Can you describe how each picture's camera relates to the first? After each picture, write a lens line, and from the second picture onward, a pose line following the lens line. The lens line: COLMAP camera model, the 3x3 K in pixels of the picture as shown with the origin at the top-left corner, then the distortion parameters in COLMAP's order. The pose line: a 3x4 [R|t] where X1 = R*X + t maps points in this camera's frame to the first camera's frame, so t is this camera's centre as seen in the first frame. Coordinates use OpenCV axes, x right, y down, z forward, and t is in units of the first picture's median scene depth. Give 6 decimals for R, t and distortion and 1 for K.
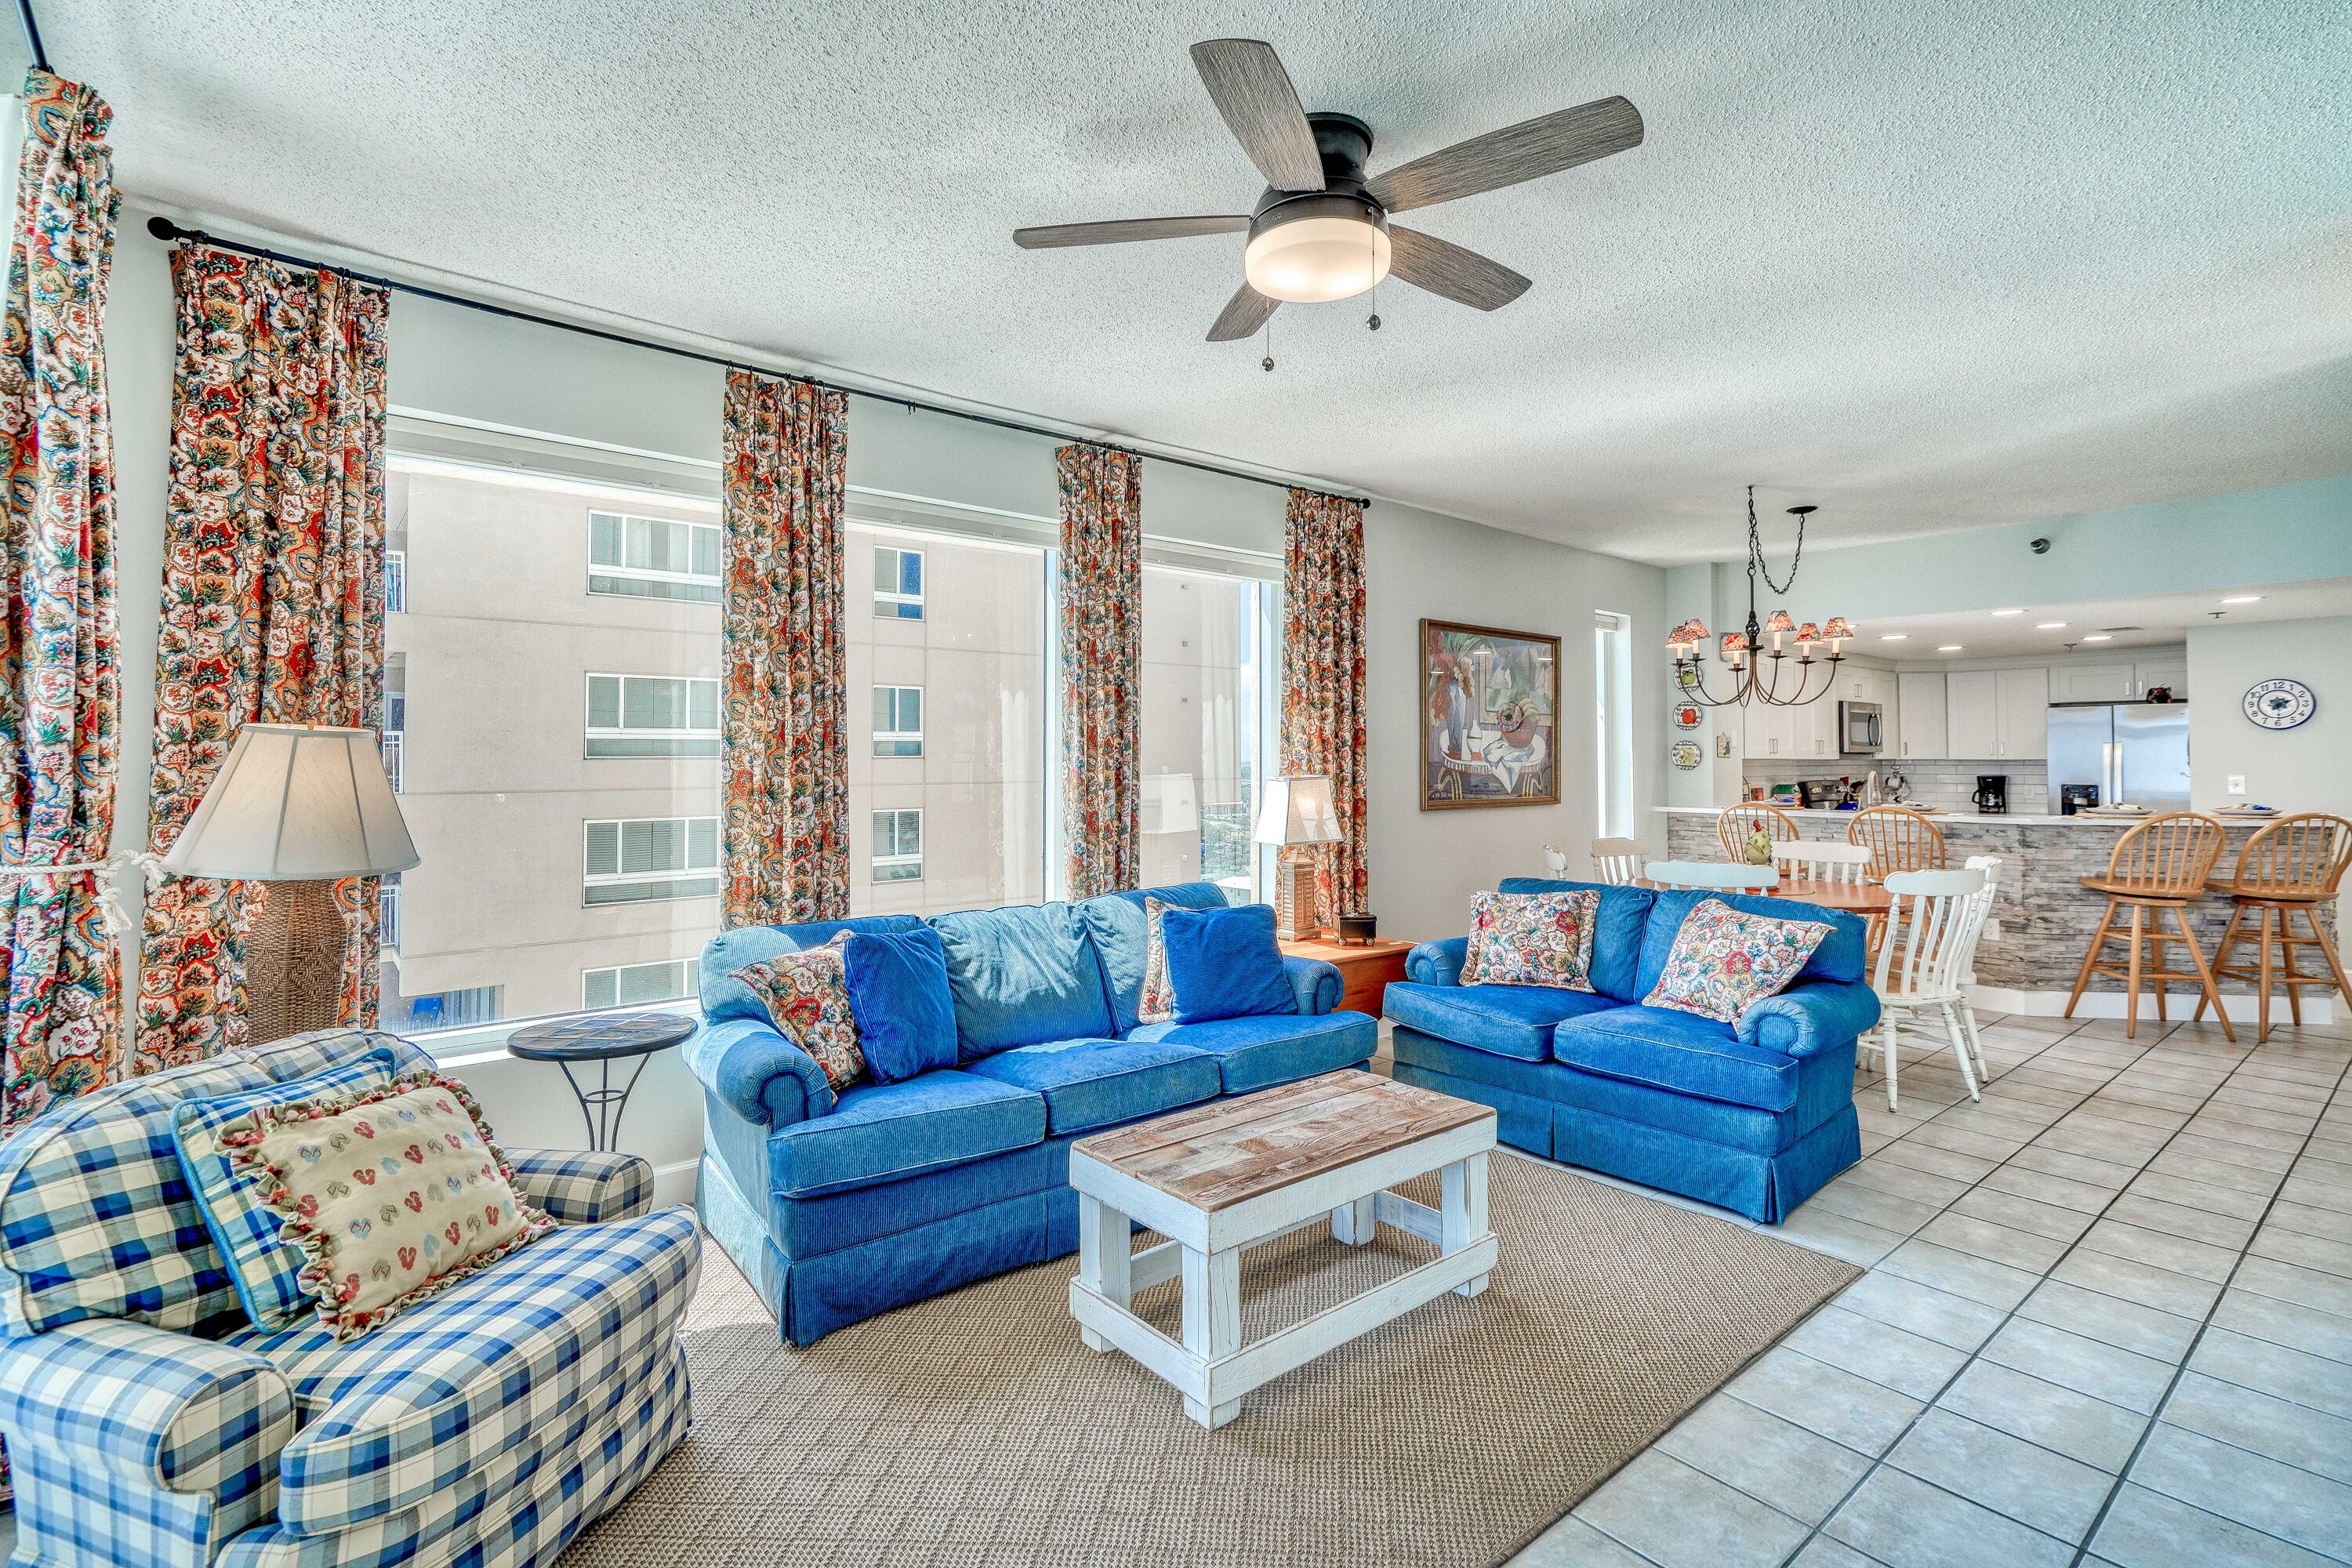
lens RADIAL K [[1116.4, 0, 1173.5], [0, 1116.4, 761.7], [0, 0, 1]] dist [-0.001979, 0.010264]
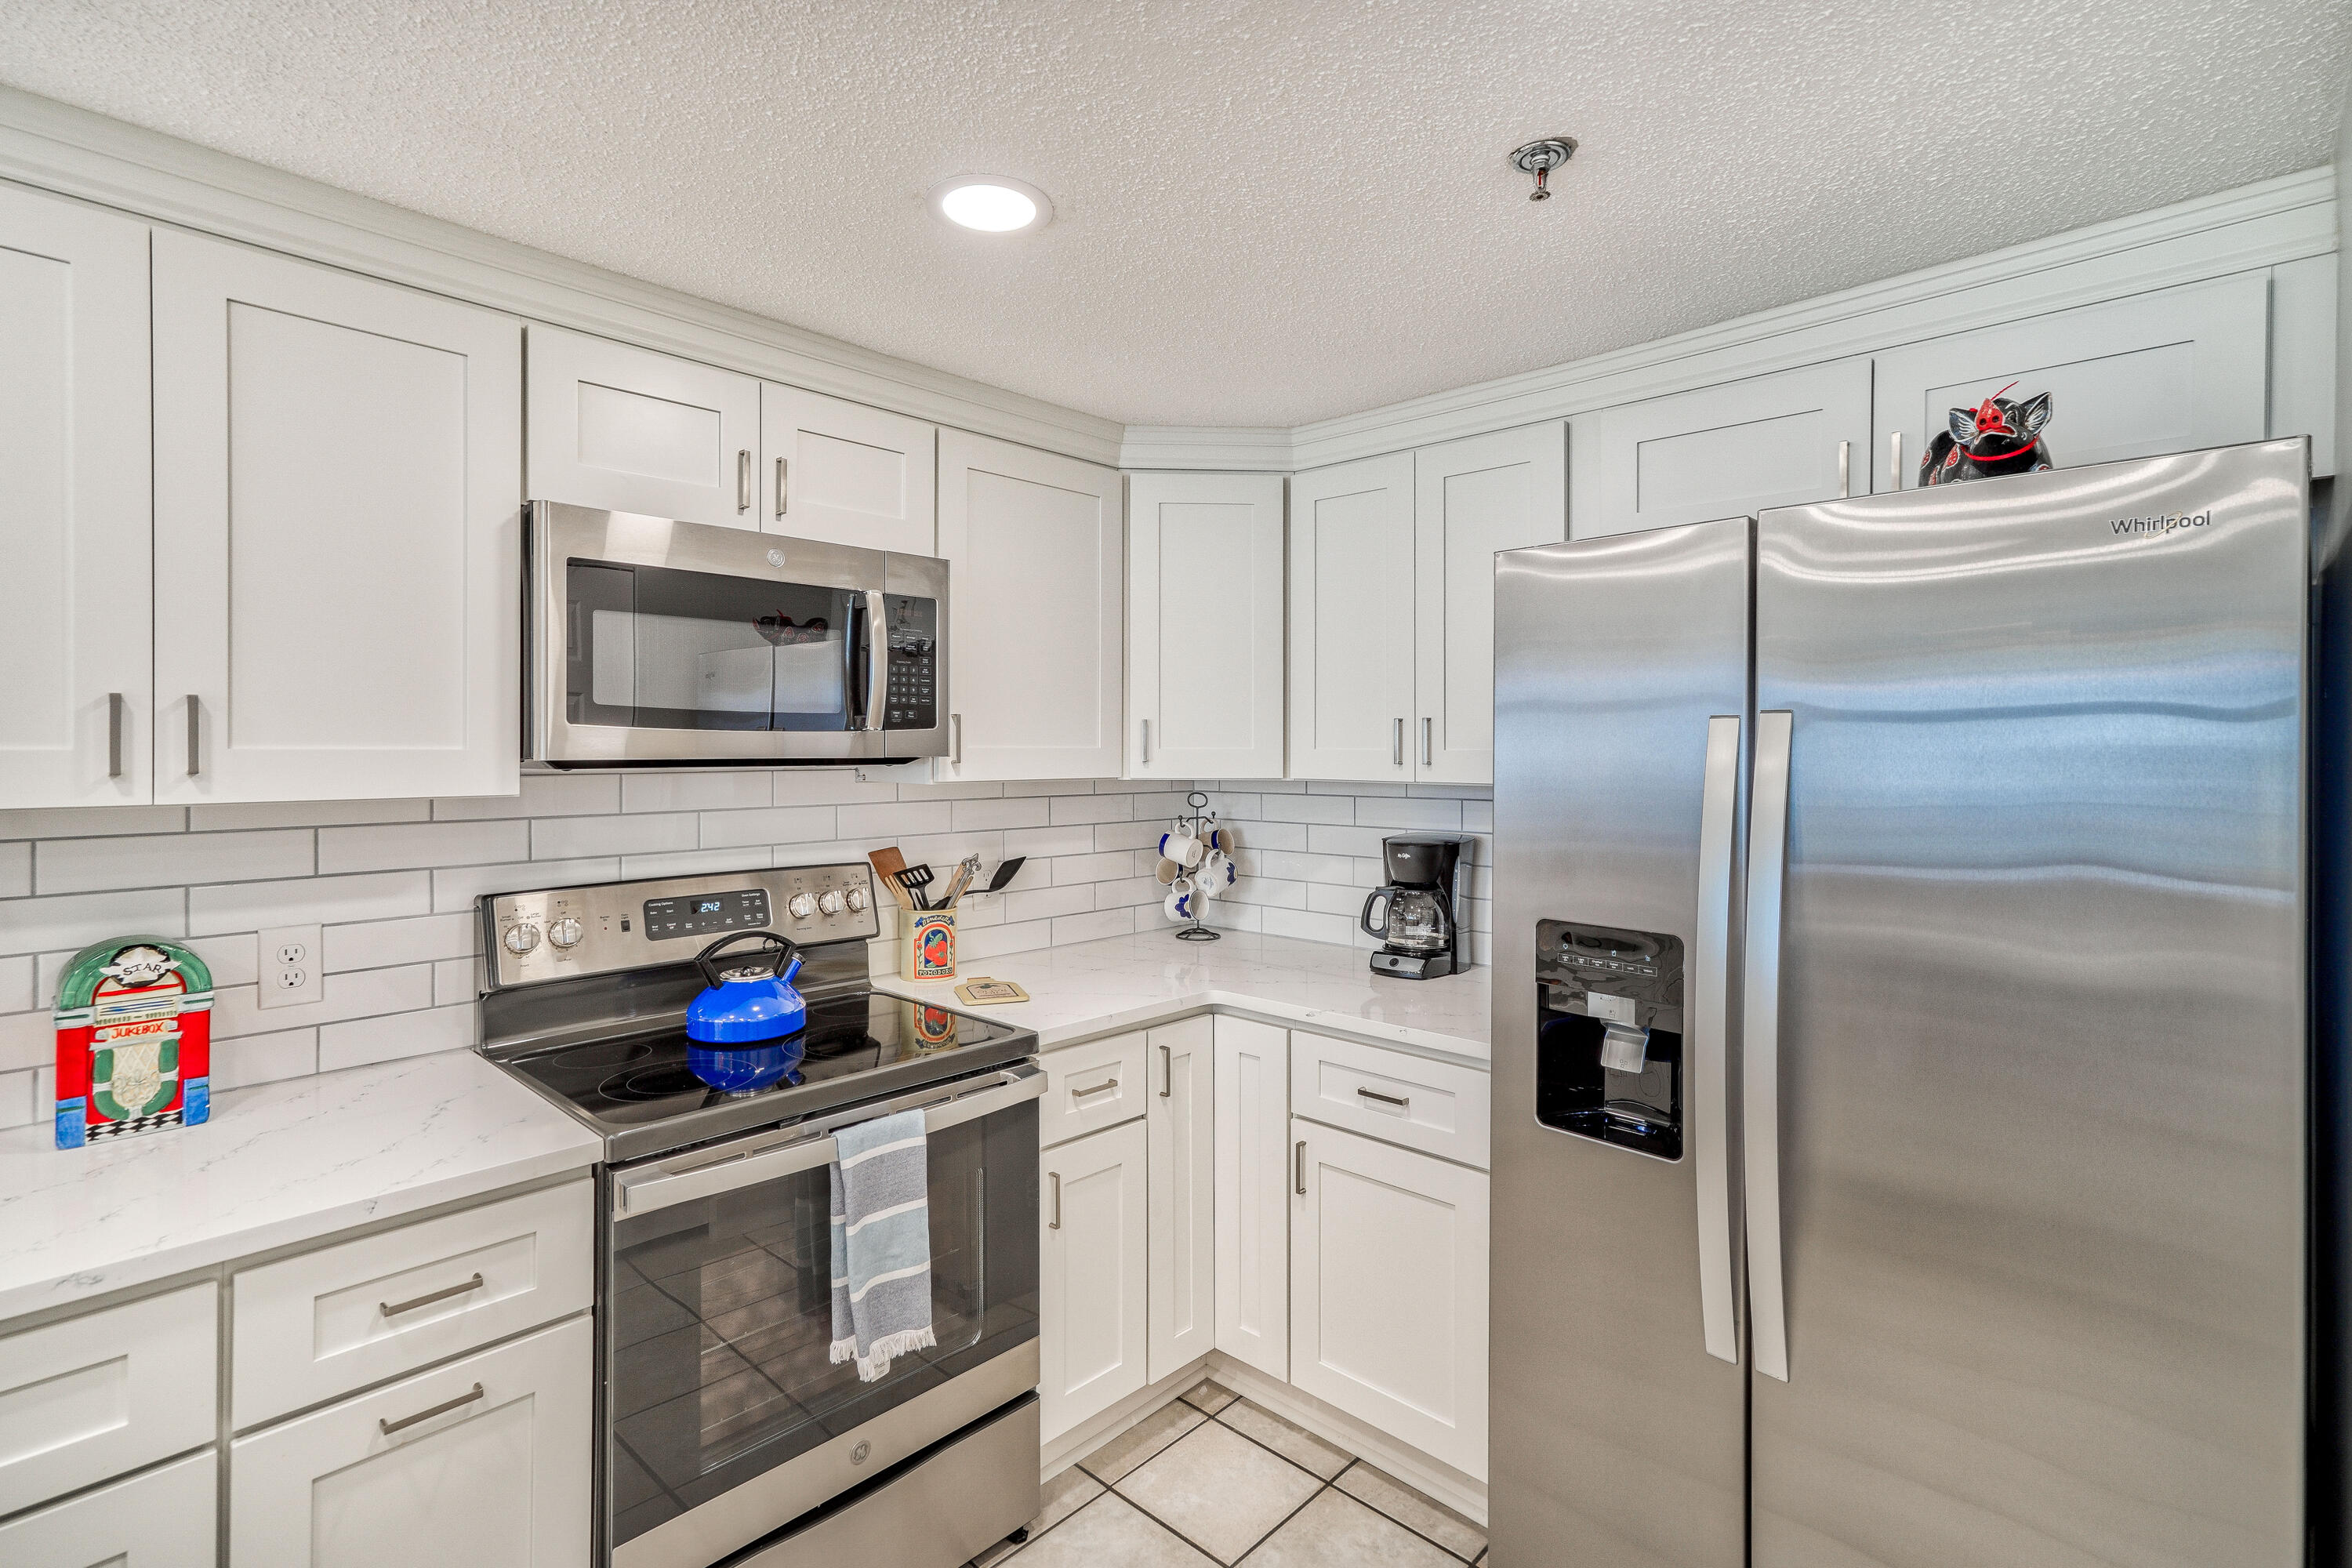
lens RADIAL K [[1116.4, 0, 1173.5], [0, 1116.4, 761.7], [0, 0, 1]] dist [-0.001979, 0.010264]
pose [[0.992802, -0.003185, 0.119722, 0.649899], [0.002407, 0.999975, 0.006640, -0.008301], [-0.119740, -0.006304, 0.992785, 0.747057]]
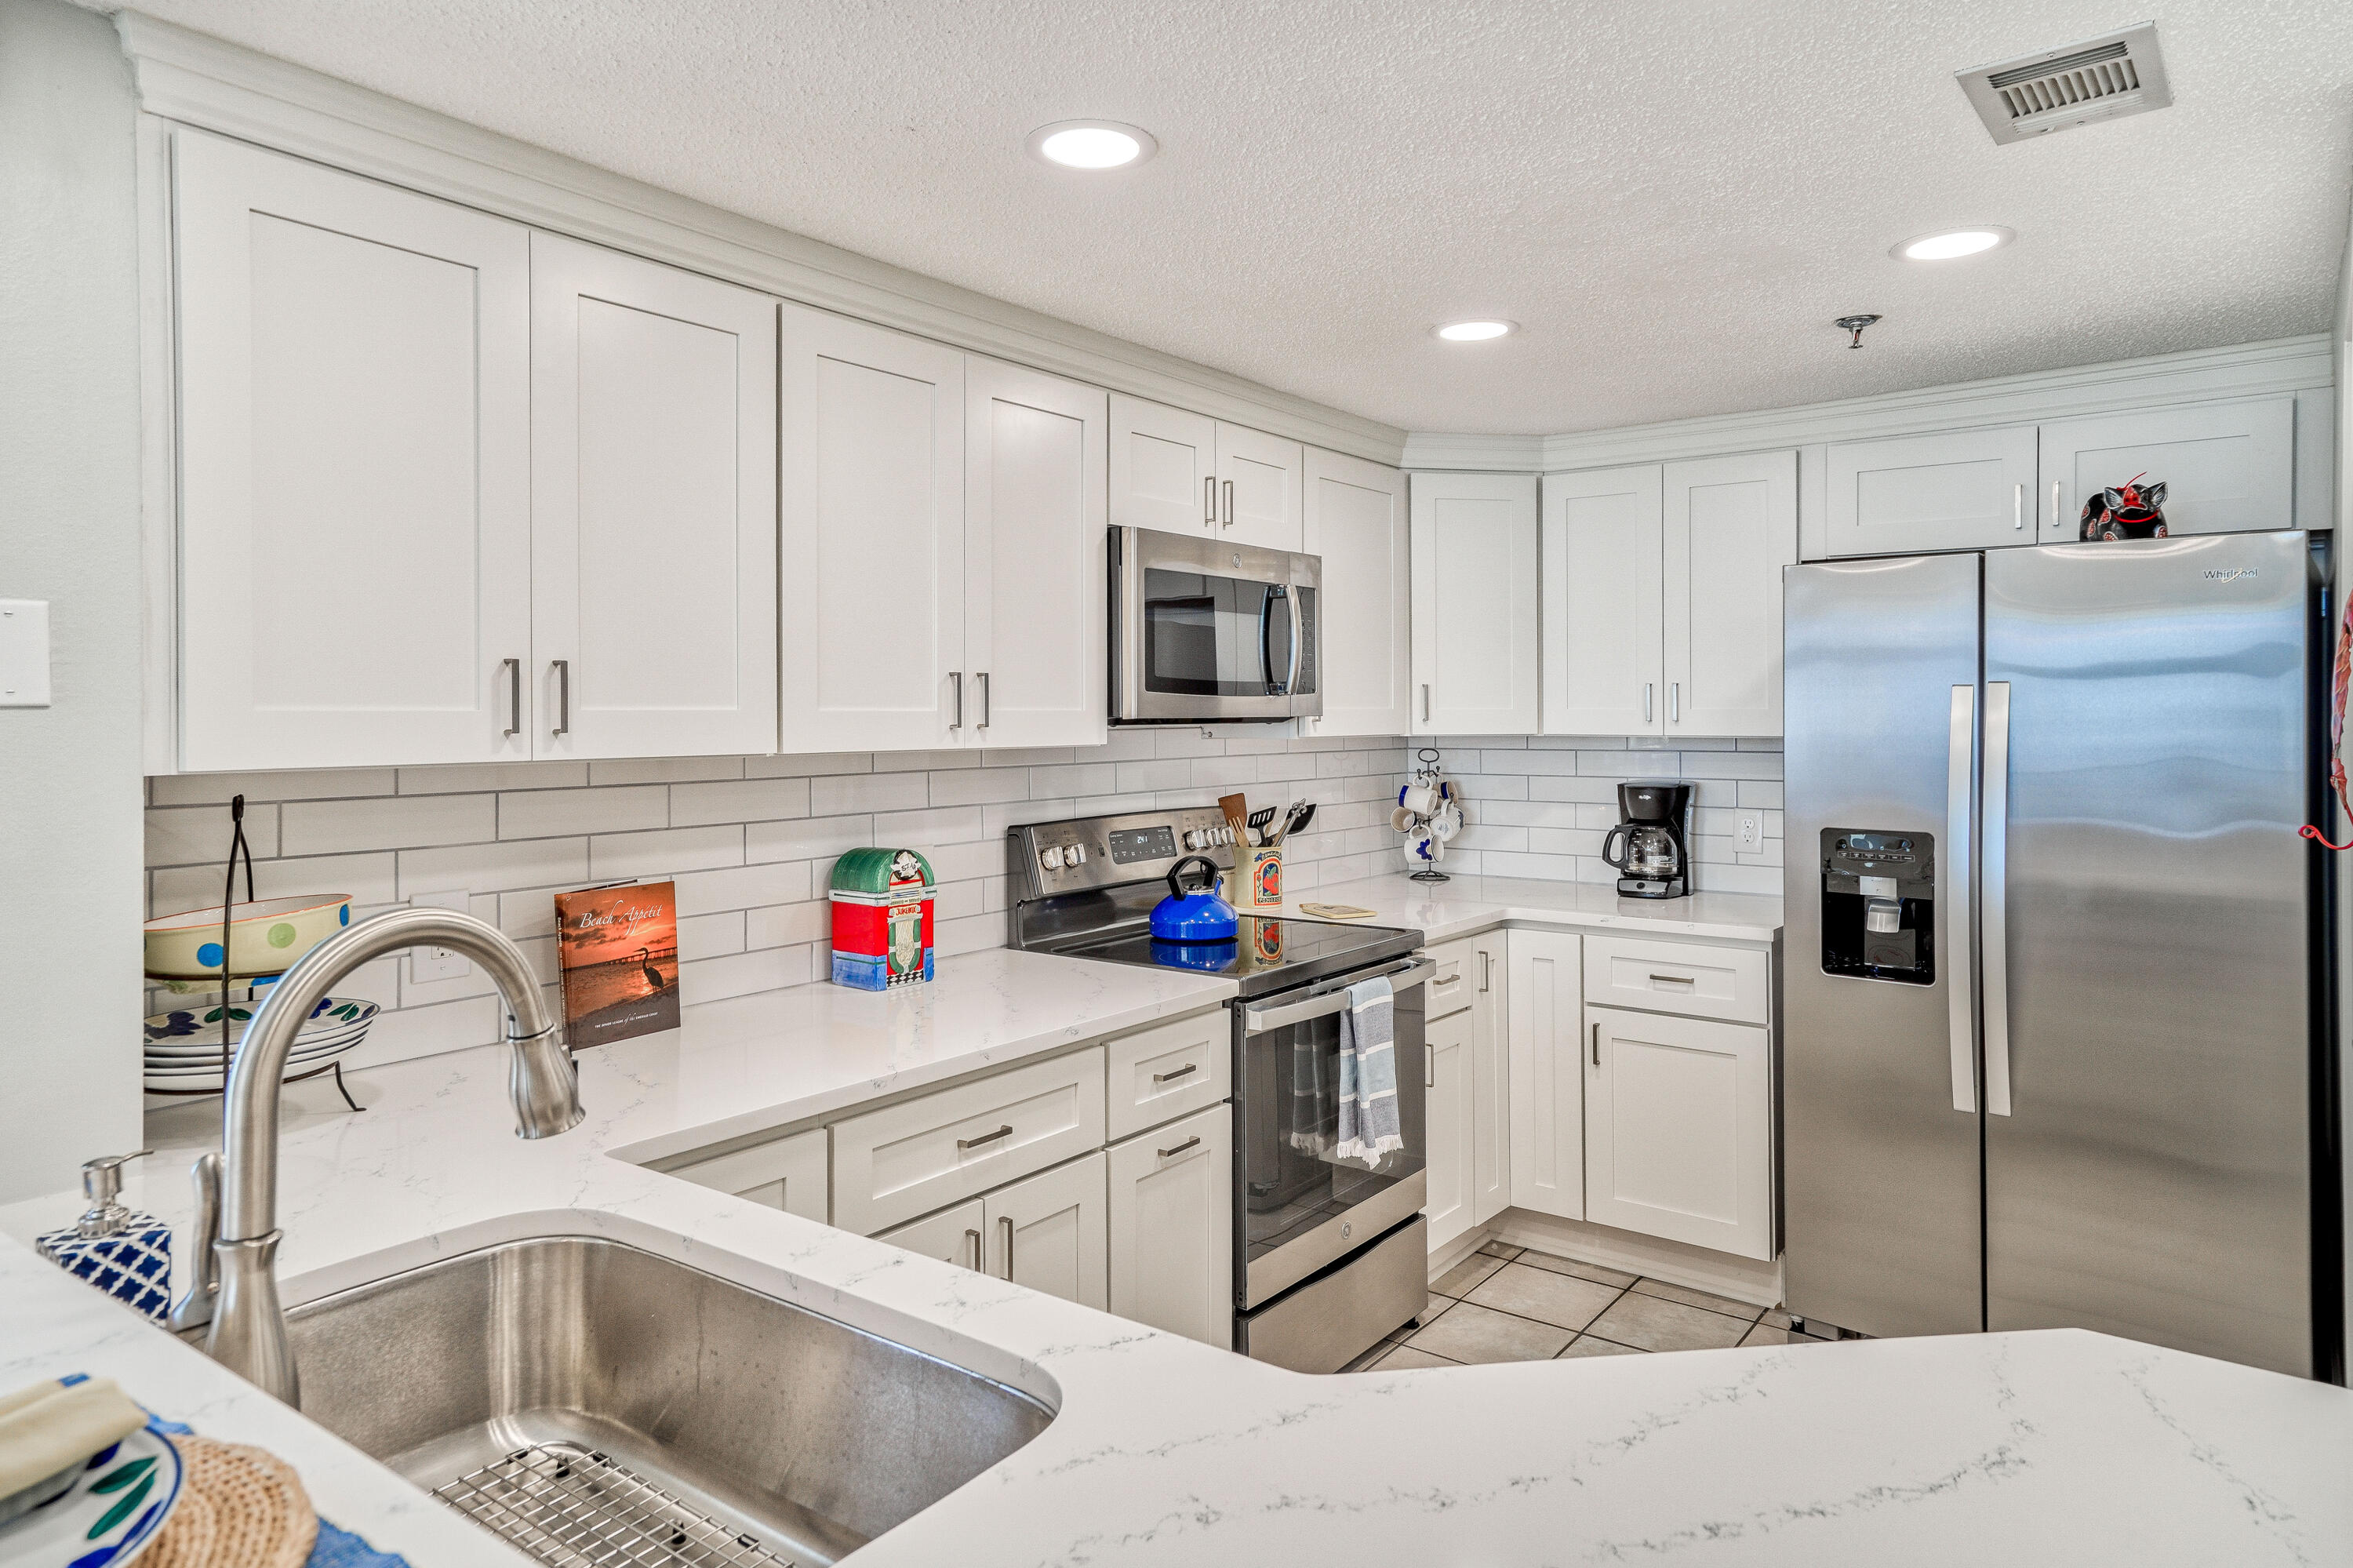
lens RADIAL K [[1475.9, 0, 1179.3], [0, 1475.9, 719.9], [0, 0, 1]] dist [-0.000206, 0.040302]
pose [[0.972644, -0.006363, 0.232213, 0.504205], [0.006303, 0.999980, 0.001000, -0.007368], [-0.232215, 0.000491, 0.972664, 0.621025]]
